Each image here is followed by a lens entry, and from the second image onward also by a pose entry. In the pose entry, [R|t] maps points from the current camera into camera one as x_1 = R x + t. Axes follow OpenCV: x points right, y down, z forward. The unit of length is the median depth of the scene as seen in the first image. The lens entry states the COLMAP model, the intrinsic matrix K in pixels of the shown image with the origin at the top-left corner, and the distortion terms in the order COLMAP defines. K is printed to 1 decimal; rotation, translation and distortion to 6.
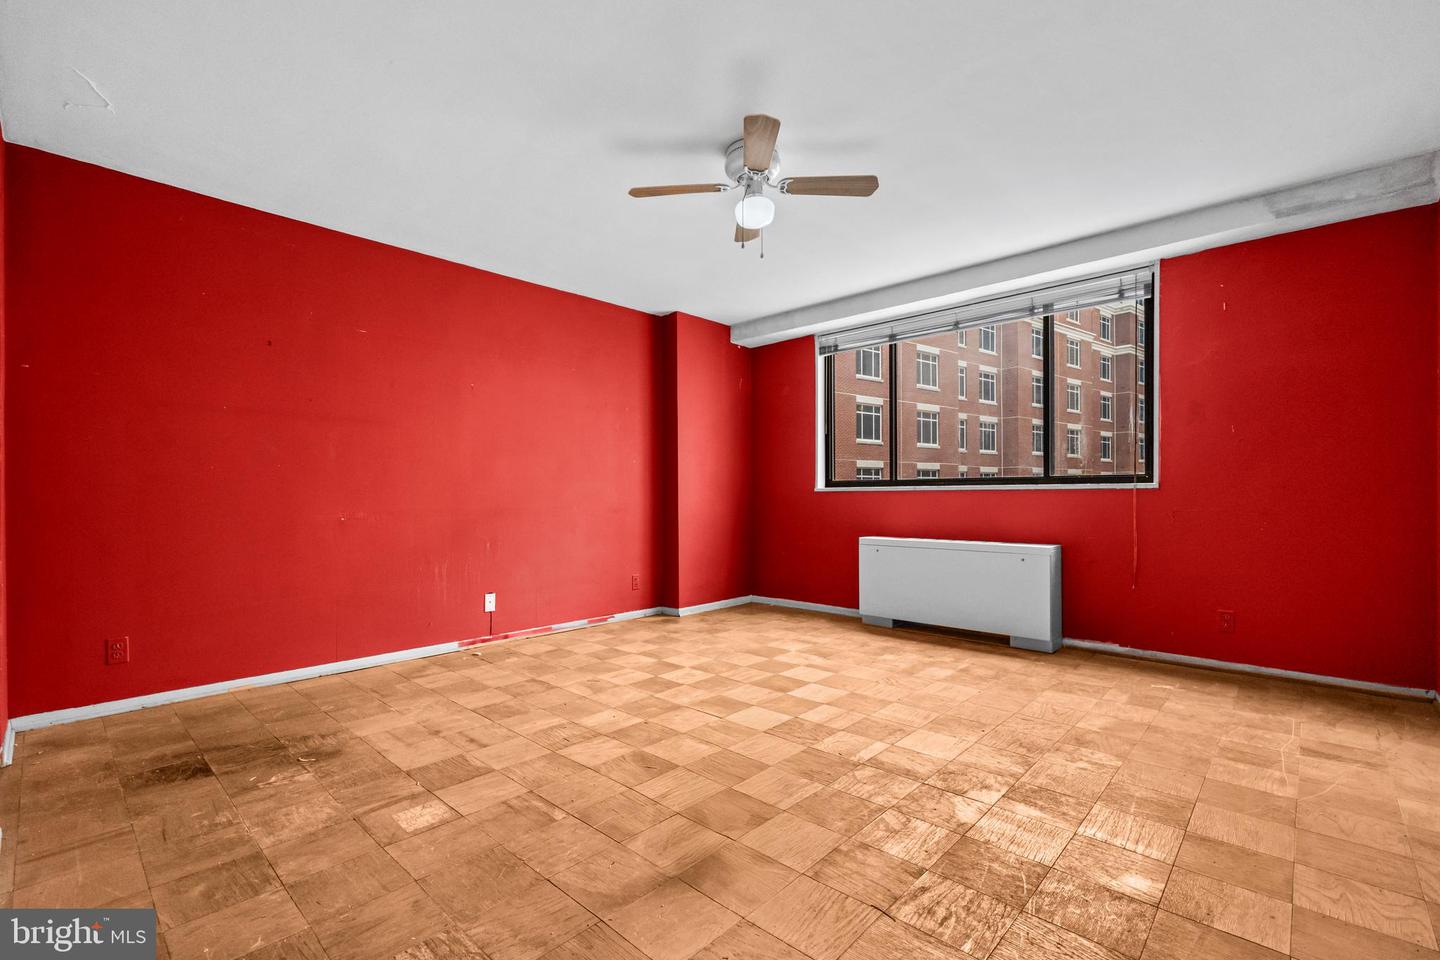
lens RADIAL K [[639.1, 0, 715.6], [0, 639.1, 495.3], [0, 0, 1]] dist [-0.000167, -0.000115]
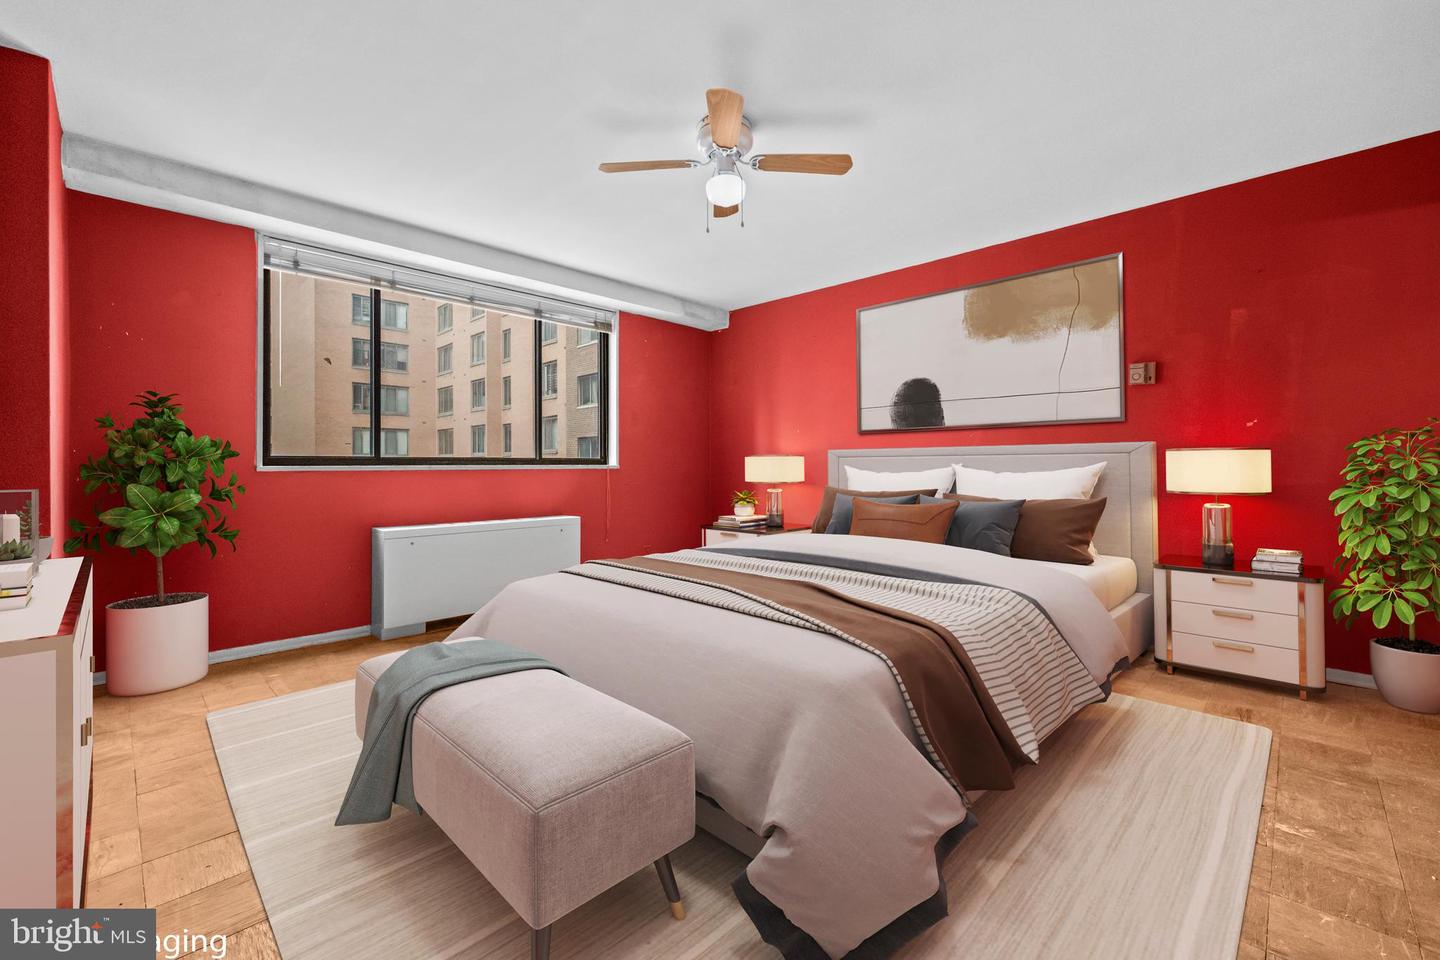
lens RADIAL K [[597.9, 0, 722.9], [0, 597.9, 471.5], [0, 0, 1]] dist [-0.009439, -0.000107]
pose [[0.003468, 0.003361, 0.999988, -0.549503], [0.011175, 0.999932, -0.003399, 0.001601], [-0.999932, 0.011187, 0.003430, 0.647921]]
